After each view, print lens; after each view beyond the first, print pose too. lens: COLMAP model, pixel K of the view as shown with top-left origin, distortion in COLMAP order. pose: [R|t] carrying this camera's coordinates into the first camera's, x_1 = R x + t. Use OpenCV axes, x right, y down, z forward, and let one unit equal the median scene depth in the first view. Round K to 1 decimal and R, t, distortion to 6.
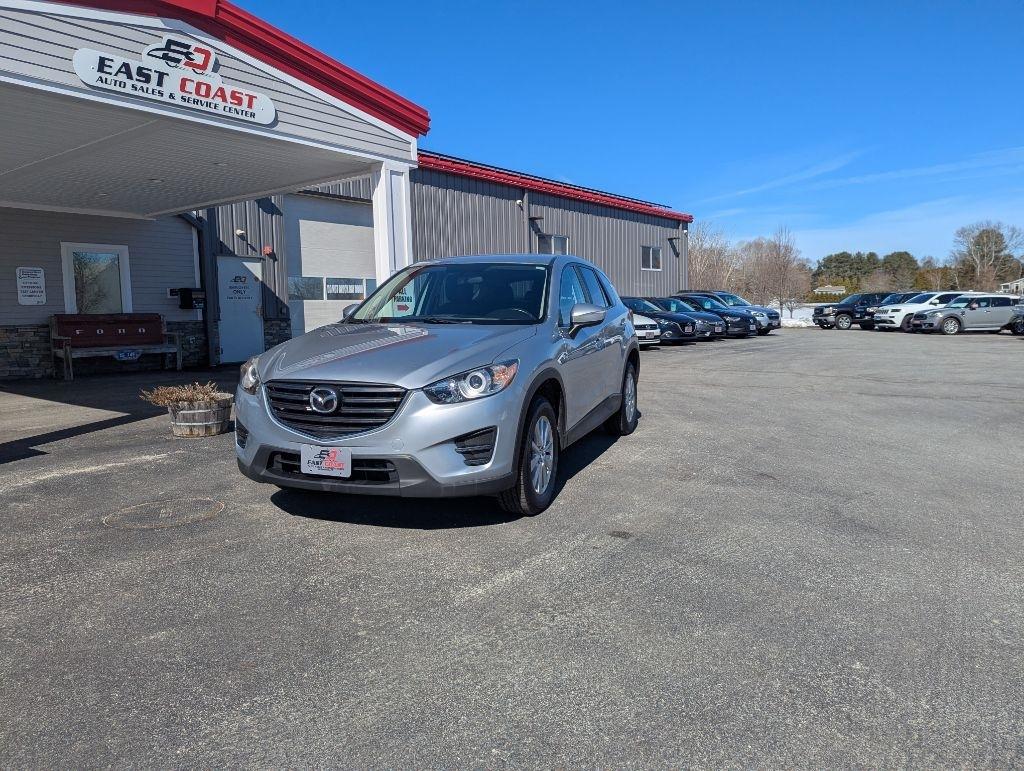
lens RADIAL K [[711.0, 0, 520.0], [0, 711.0, 373.4], [0, 0, 1]] dist [0.058782, -0.059354]
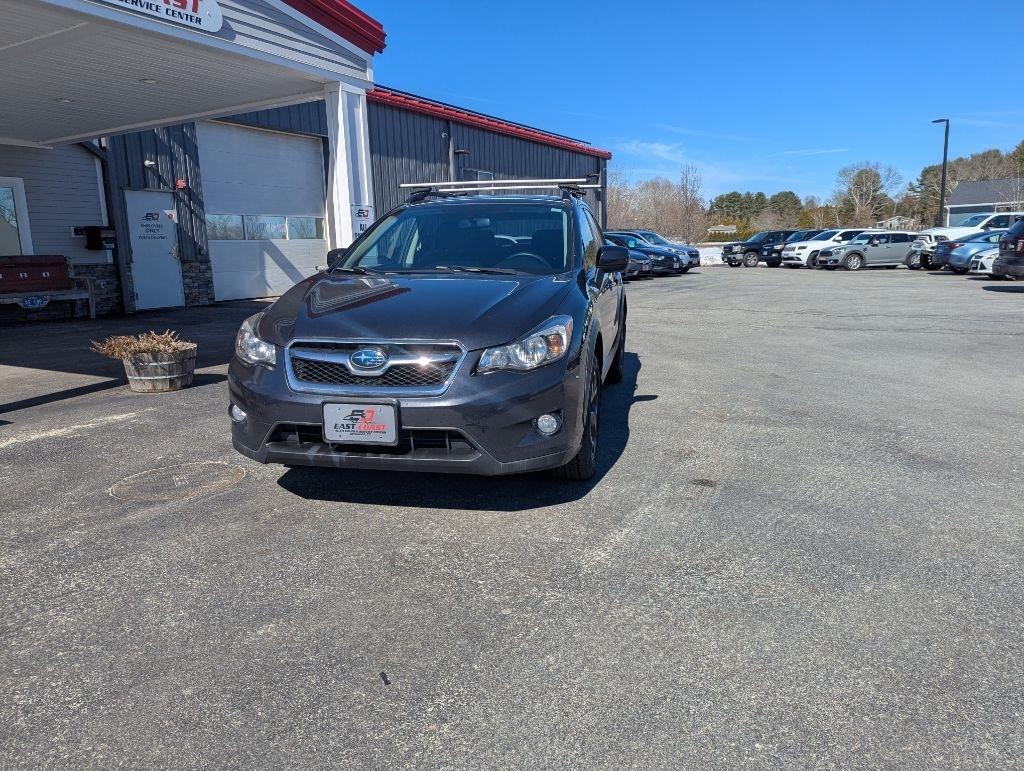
lens RADIAL K [[711.0, 0, 507.1], [0, 711.0, 376.5], [0, 0, 1]] dist [0.058782, -0.059354]
pose [[0.992478, -0.029080, 0.118921, -0.124540], [0.018845, 0.996091, 0.086297, 0.000156], [-0.120966, -0.083407, 0.989146, 0.062377]]
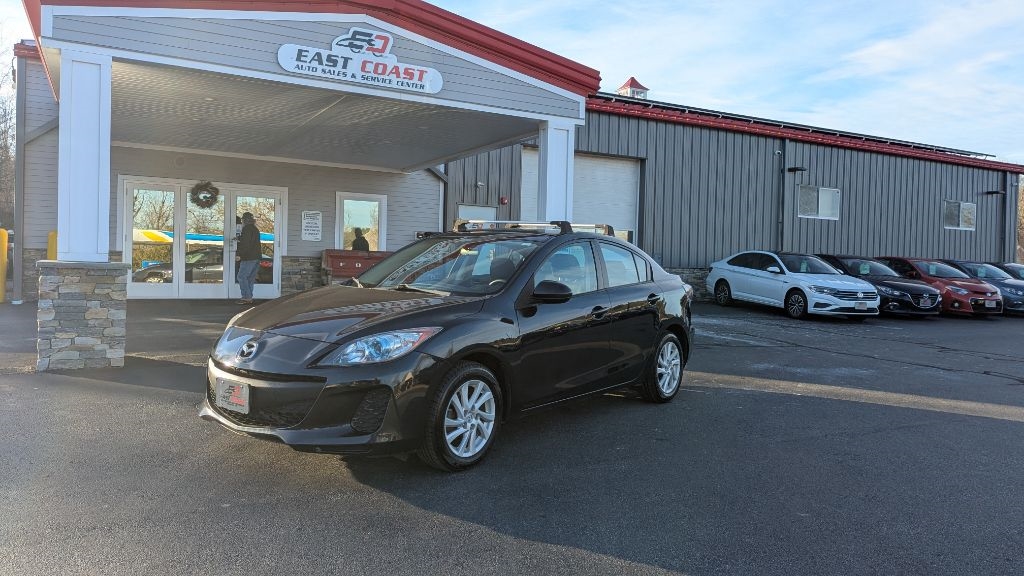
lens RADIAL K [[714.9, 0, 516.4], [0, 714.9, 283.5], [0, 0, 1]] dist [0.052557, -0.047162]
pose [[0.906922, 0.065946, -0.416105, 0.290792], [-0.088797, 0.995407, -0.035782, -0.012561], [0.411834, 0.069401, 0.908612, 0.023314]]
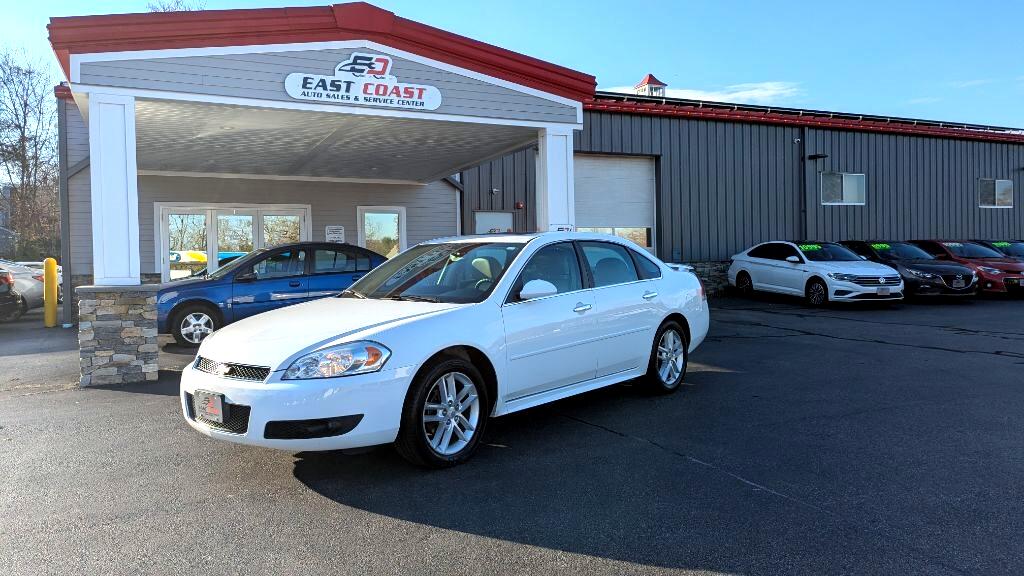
lens RADIAL K [[714.9, 0, 505.1], [0, 714.9, 282.8], [0, 0, 1]] dist [0.052557, -0.047162]
pose [[0.878811, 0.020408, -0.476734, 0.366269], [-0.042802, 0.998429, -0.036159, -0.014960], [0.475247, 0.052182, 0.878303, 0.001767]]
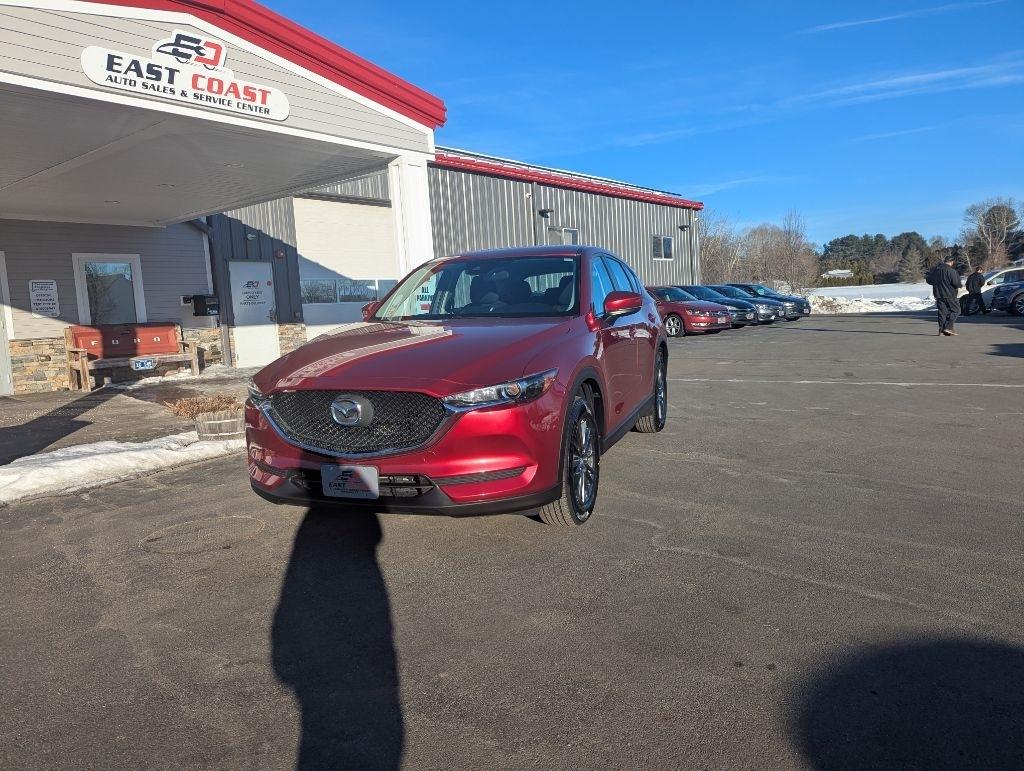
lens RADIAL K [[711.0, 0, 511.0], [0, 711.0, 379.0], [0, 0, 1]] dist [0.058782, -0.059354]
pose [[0.999199, -0.033798, -0.021442, -0.039993], [0.034089, 0.999330, 0.013348, -0.004234], [0.020977, -0.014068, 0.999681, 0.046365]]
